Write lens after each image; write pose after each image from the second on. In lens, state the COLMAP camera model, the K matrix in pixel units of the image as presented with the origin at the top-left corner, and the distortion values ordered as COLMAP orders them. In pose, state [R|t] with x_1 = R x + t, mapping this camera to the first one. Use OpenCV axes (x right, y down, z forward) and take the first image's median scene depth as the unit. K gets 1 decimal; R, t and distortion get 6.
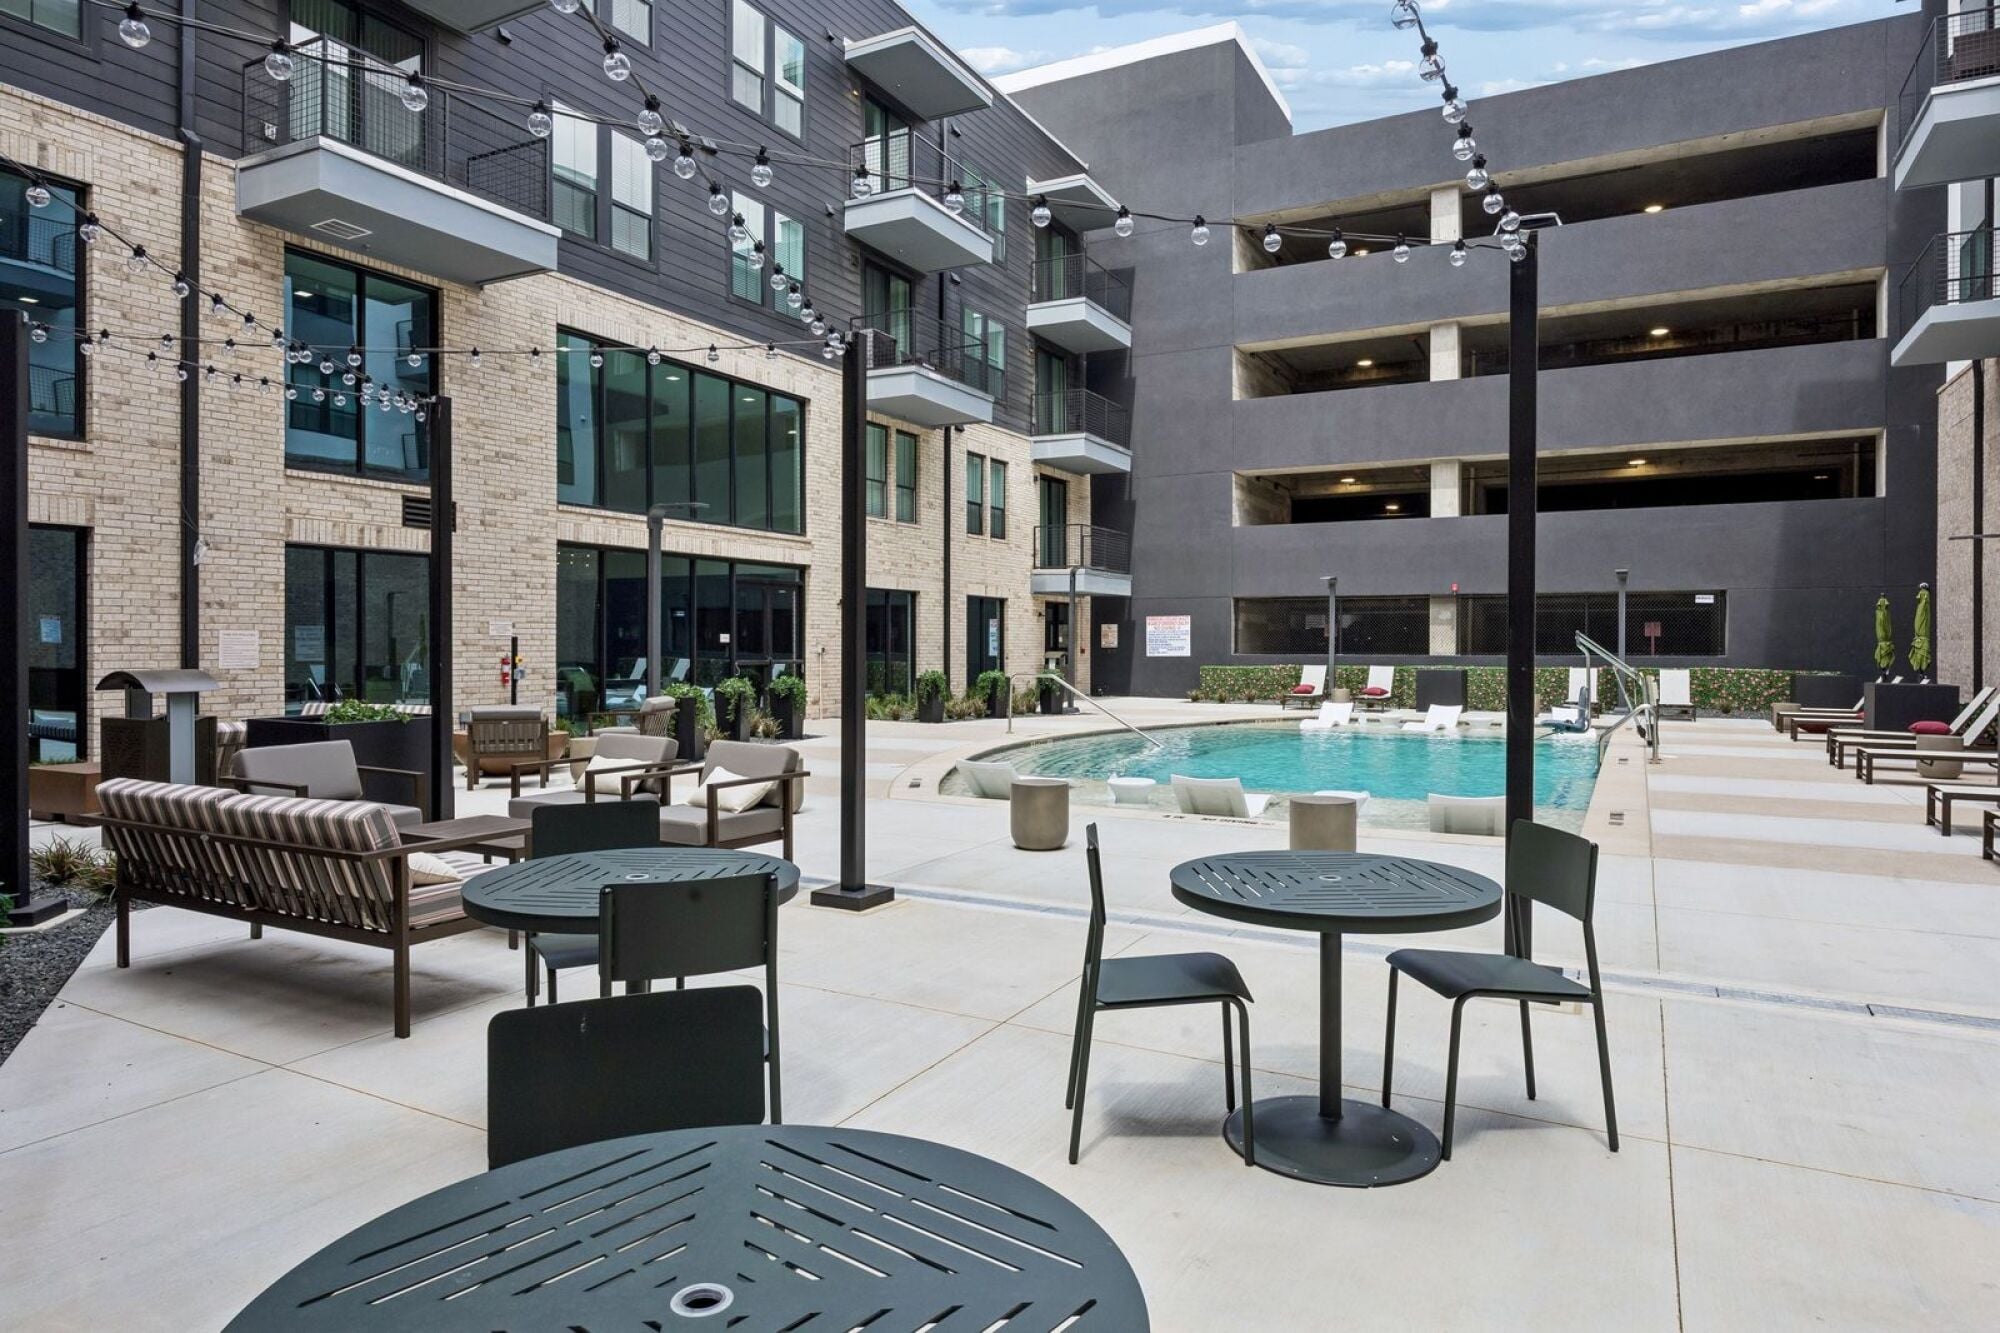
lens RADIAL K [[1199.8, 0, 1002.2], [0, 1199.8, 663.9], [0, 0, 1]] dist [-0.011353, -0.000368]
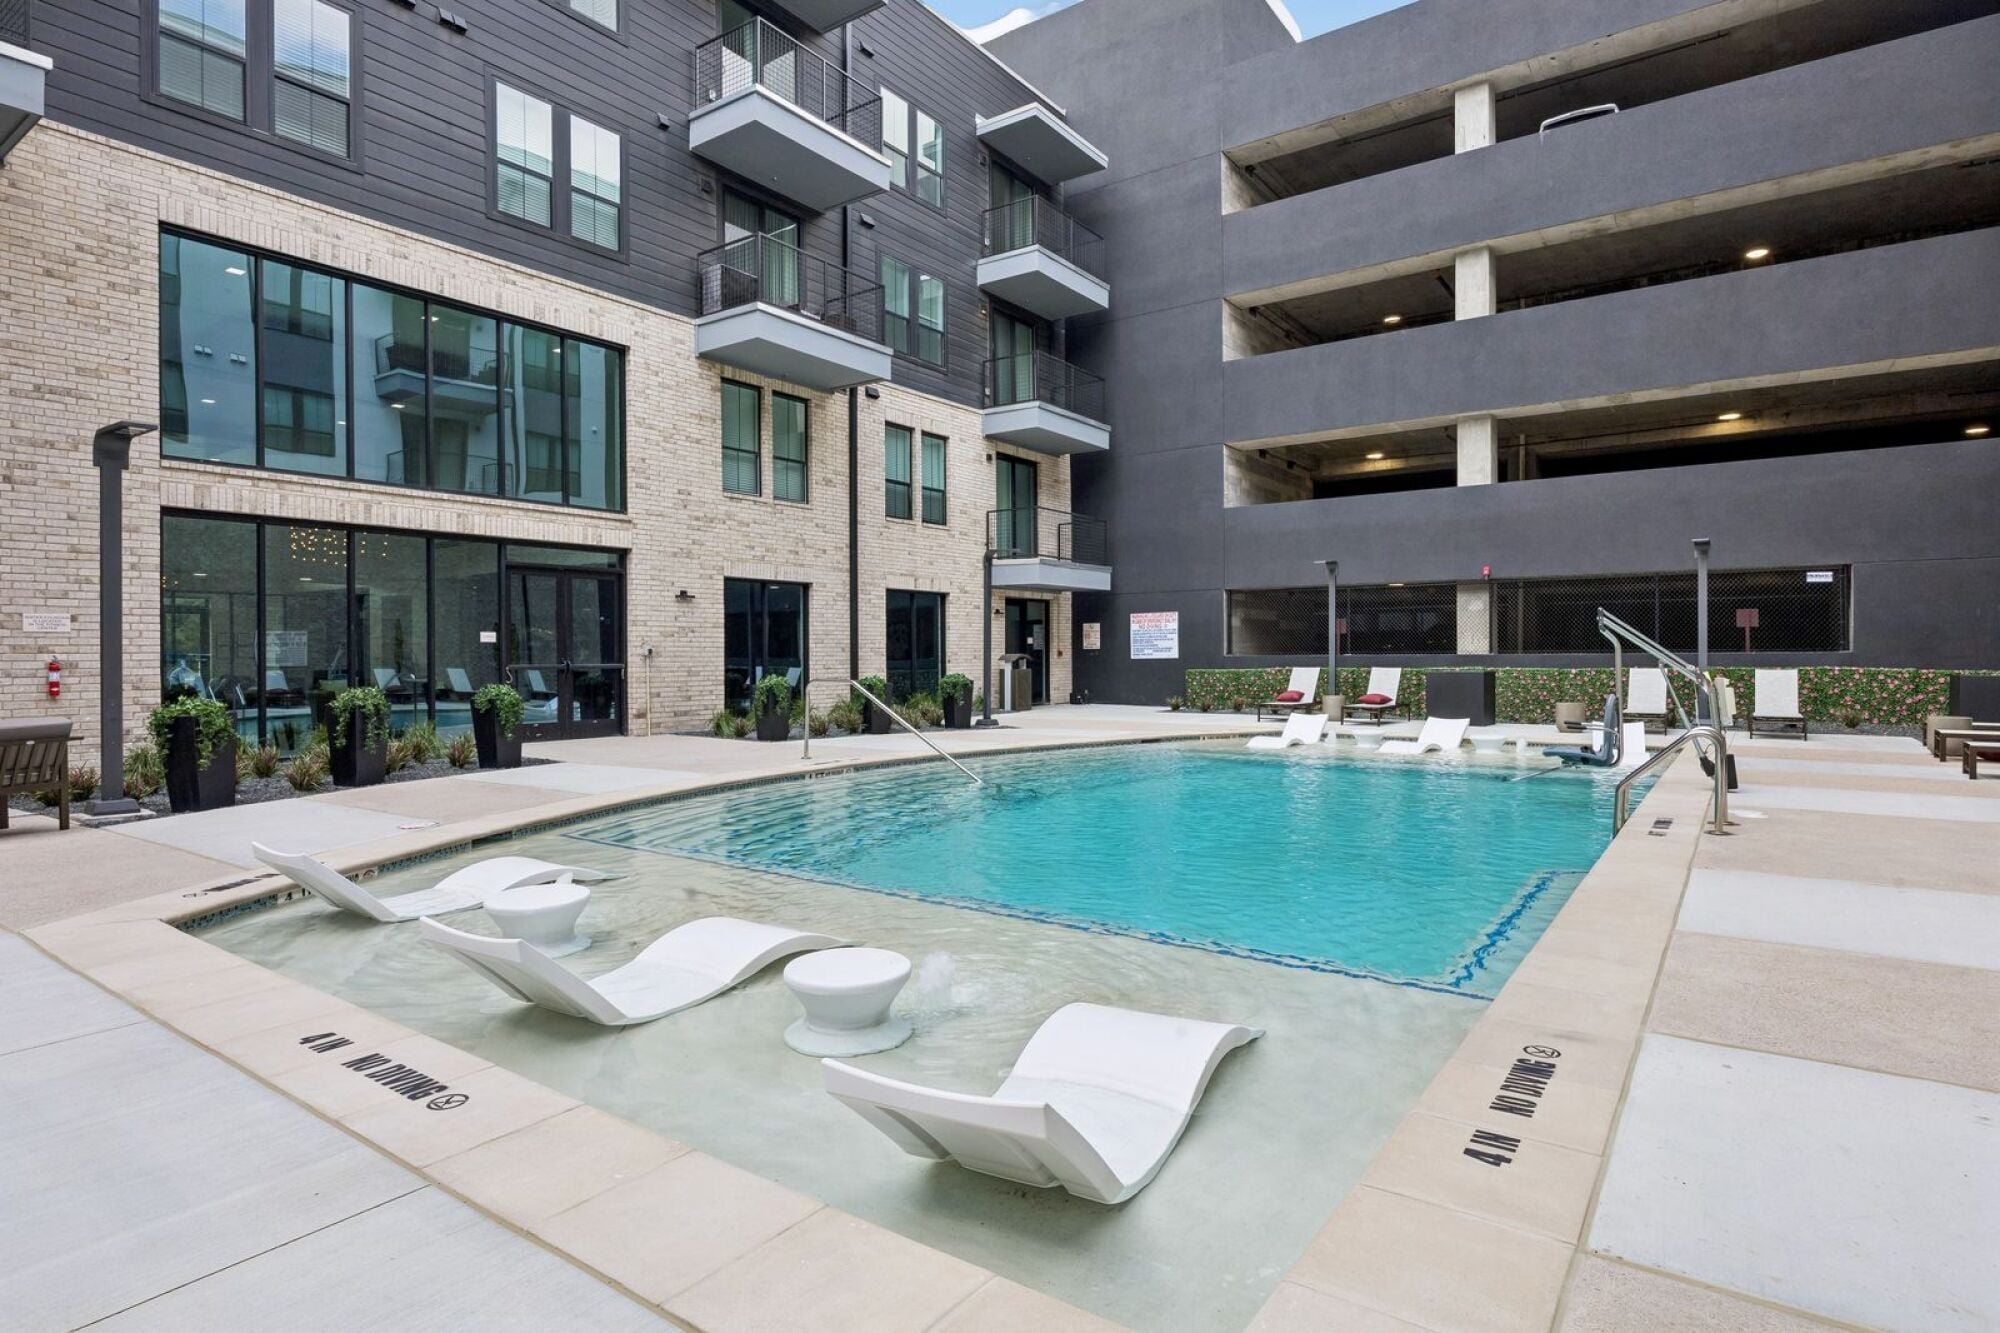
lens RADIAL K [[1080.1, 0, 993.5], [0, 1080.1, 665.6], [0, 0, 1]] dist [-0.007232, -0.000708]
pose [[0.991844, -0.006800, -0.127279, 0.143950], [0.006213, 0.999968, -0.005009, 0.002454], [0.127309, 0.004177, 0.991854, 0.239563]]
